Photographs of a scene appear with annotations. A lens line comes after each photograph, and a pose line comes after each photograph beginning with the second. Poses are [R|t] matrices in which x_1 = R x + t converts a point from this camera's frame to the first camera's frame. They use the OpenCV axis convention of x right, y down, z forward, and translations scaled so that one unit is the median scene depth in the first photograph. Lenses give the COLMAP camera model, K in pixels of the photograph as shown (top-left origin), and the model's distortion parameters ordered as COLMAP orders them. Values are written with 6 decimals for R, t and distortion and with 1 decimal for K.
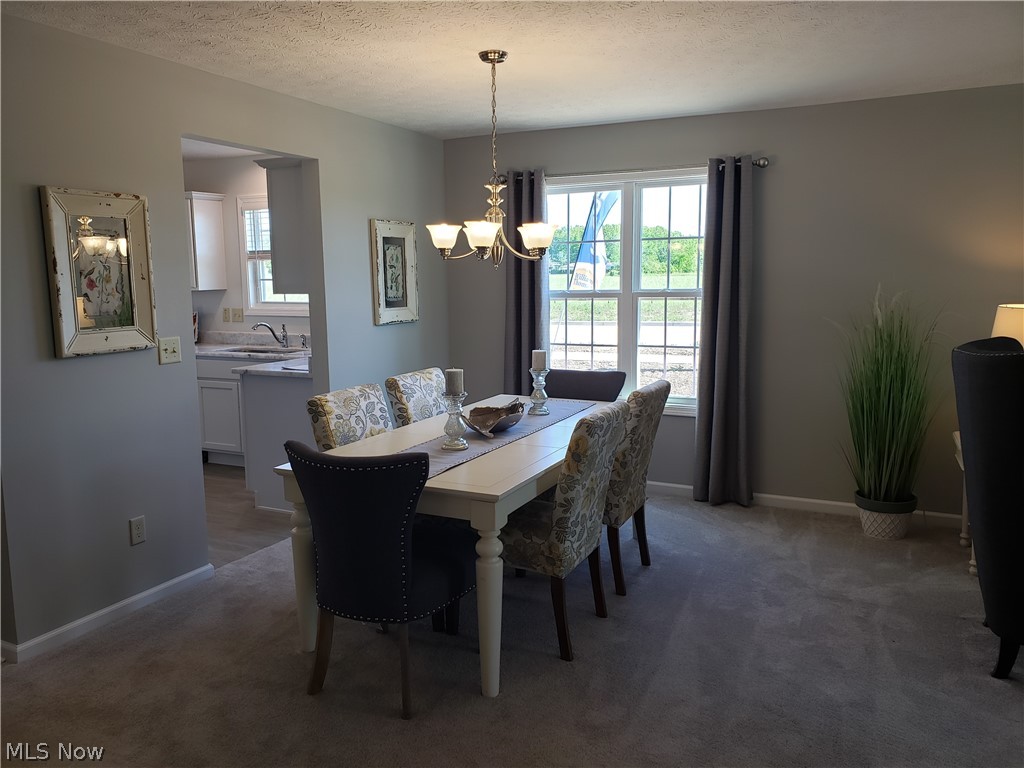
lens RADIAL K [[790.6, 0, 512.0], [0, 790.6, 384.0], [0, 0, 1]] dist [0.144892, -0.300802]
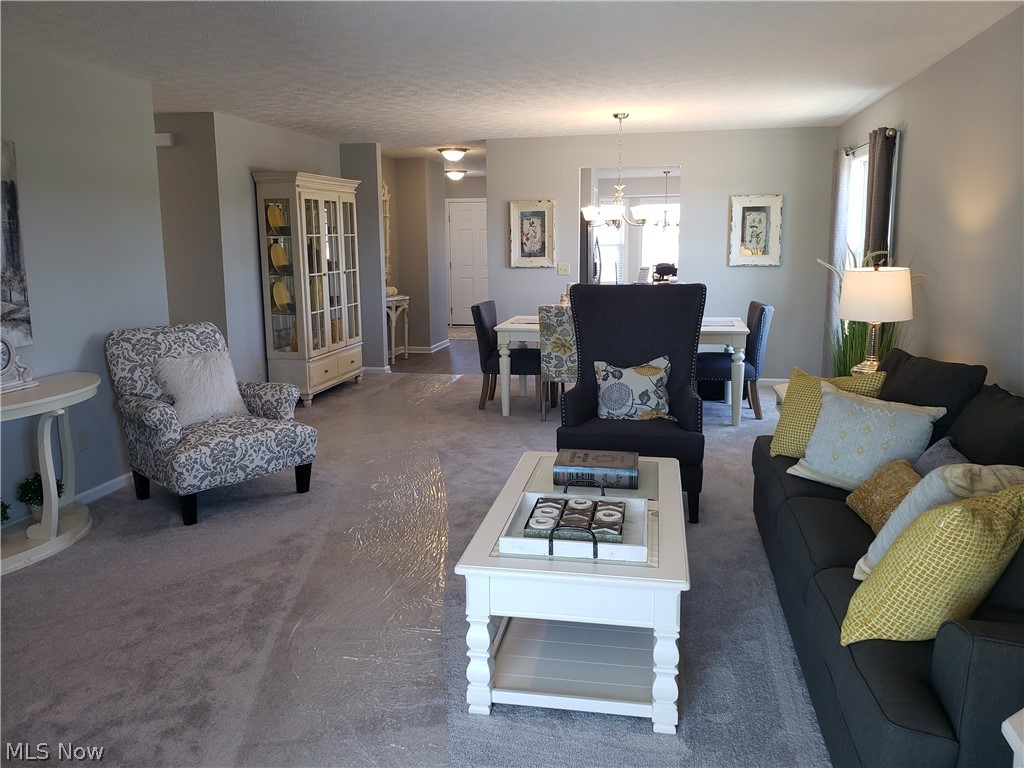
lens RADIAL K [[790.6, 0, 512.0], [0, 790.6, 384.0], [0, 0, 1]] dist [0.144892, -0.300802]
pose [[0.269230, 0.180919, -0.945930, 1.668675], [-0.126301, 0.980347, 0.151554, -0.045204], [0.954758, 0.078669, 0.286789, 0.256108]]
